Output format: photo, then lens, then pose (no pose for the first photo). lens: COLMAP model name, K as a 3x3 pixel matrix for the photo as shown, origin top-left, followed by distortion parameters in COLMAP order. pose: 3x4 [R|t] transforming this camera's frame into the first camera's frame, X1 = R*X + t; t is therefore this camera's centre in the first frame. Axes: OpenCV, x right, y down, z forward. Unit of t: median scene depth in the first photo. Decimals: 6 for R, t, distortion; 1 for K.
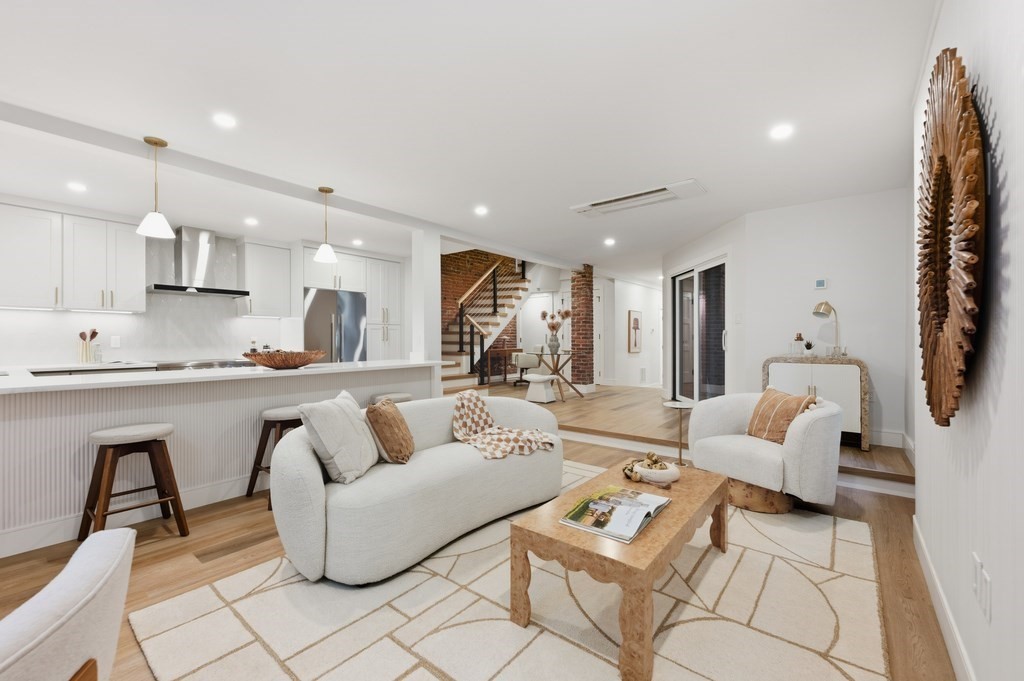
lens RADIAL K [[416.9, 0, 510.6], [0, 416.9, 338.5], [0, 0, 1]] dist [0.000588, -0.000223]
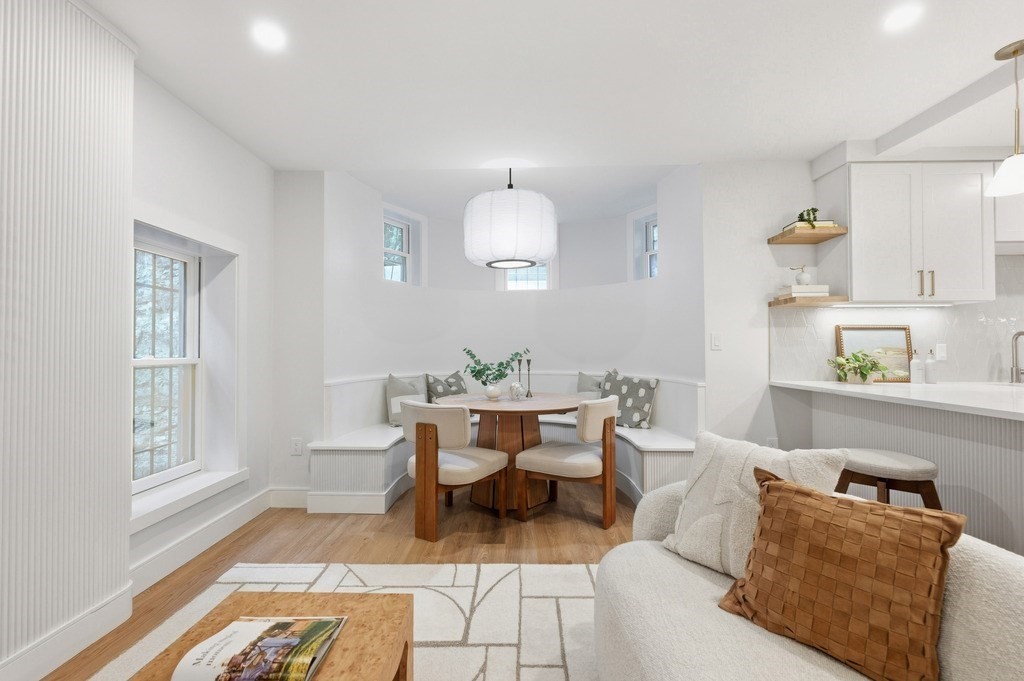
lens RADIAL K [[429.6, 0, 509.7], [0, 429.6, 343.2], [0, 0, 1]] dist [-0.000266, -0.000268]
pose [[-0.788734, -0.005297, -0.614712, 0.106682], [0.005015, 0.999874, -0.015052, 0.001669], [0.614714, -0.014955, -0.788608, 0.539005]]
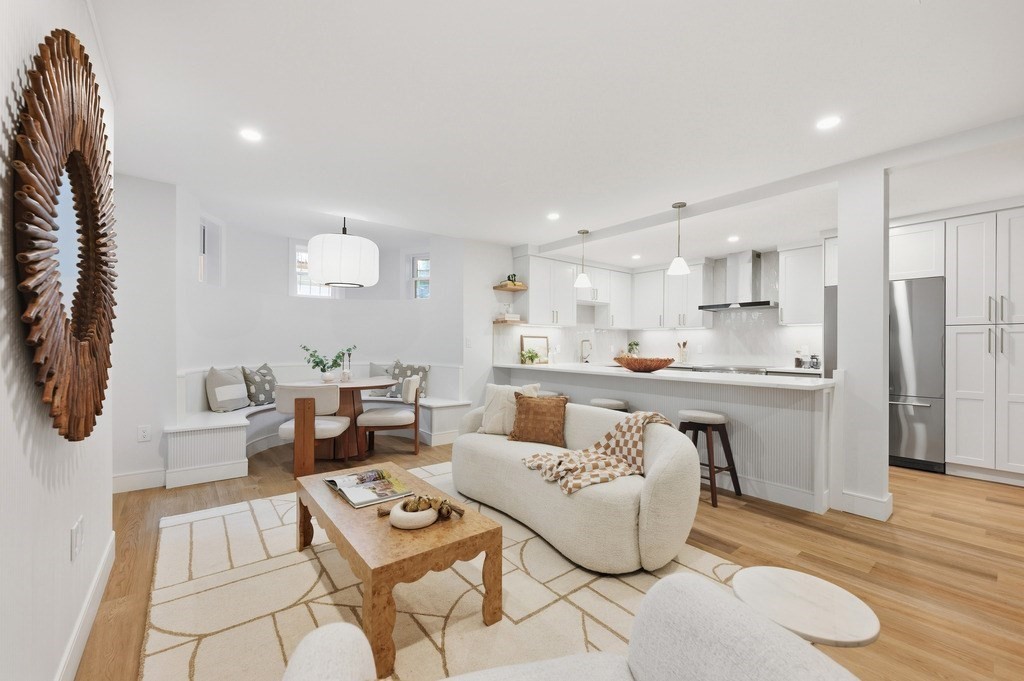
lens RADIAL K [[411.5, 0, 510.5], [0, 411.5, 346.3], [0, 0, 1]] dist [-0.000672, -0.000026]
pose [[-0.218532, 0.002011, -0.975828, 0.451330], [-0.005322, 0.999981, 0.003253, -0.002335], [0.975815, 0.005904, -0.218517, 0.561303]]
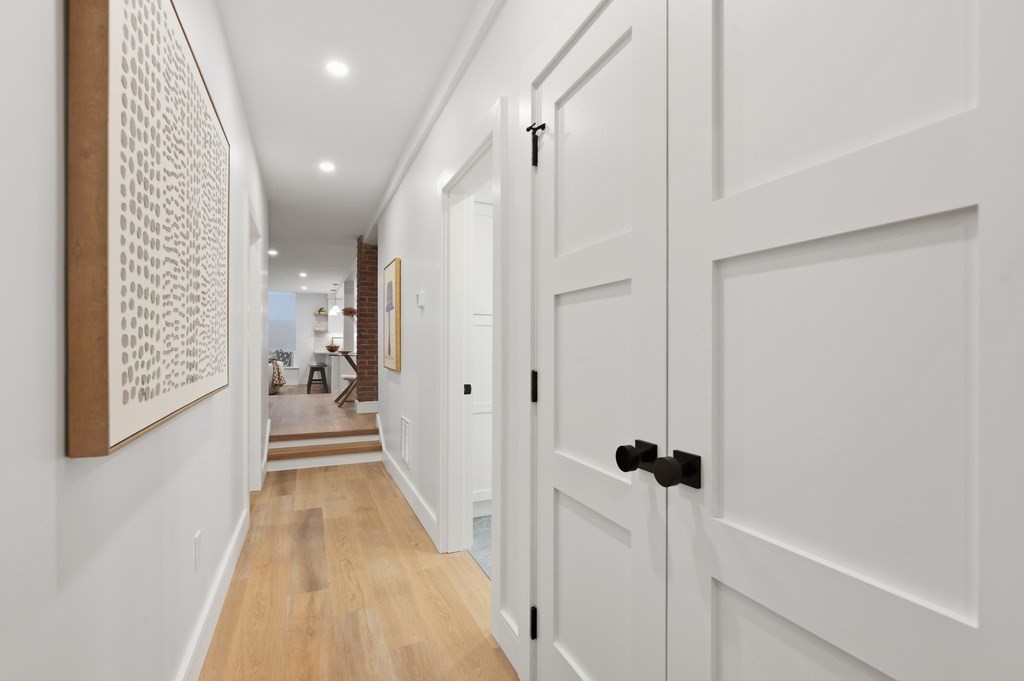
lens RADIAL K [[449.9, 0, 512.0], [0, 449.9, 340.5], [0, 0, 1]] dist [0.000031, -0.000008]
pose [[-0.449937, -0.008866, -0.893016, 1.097266], [0.001013, 0.999945, -0.010438, 0.016737], [0.893060, -0.005601, -0.449903, 2.256237]]
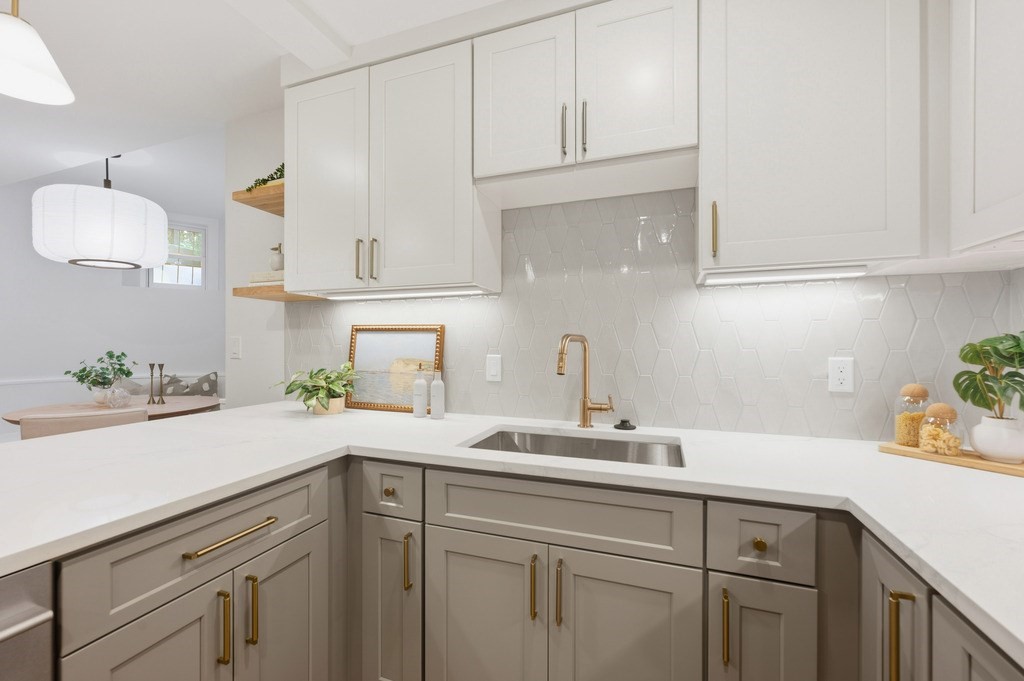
lens RADIAL K [[416.7, 0, 511.5], [0, 416.7, 343.8], [0, 0, 1]] dist [-0.001816, -0.000081]
pose [[-0.944346, -0.001076, -0.328952, -0.590045], [-0.000388, 0.999998, -0.002157, -0.010909], [0.328954, -0.001909, -0.944344, 0.766874]]
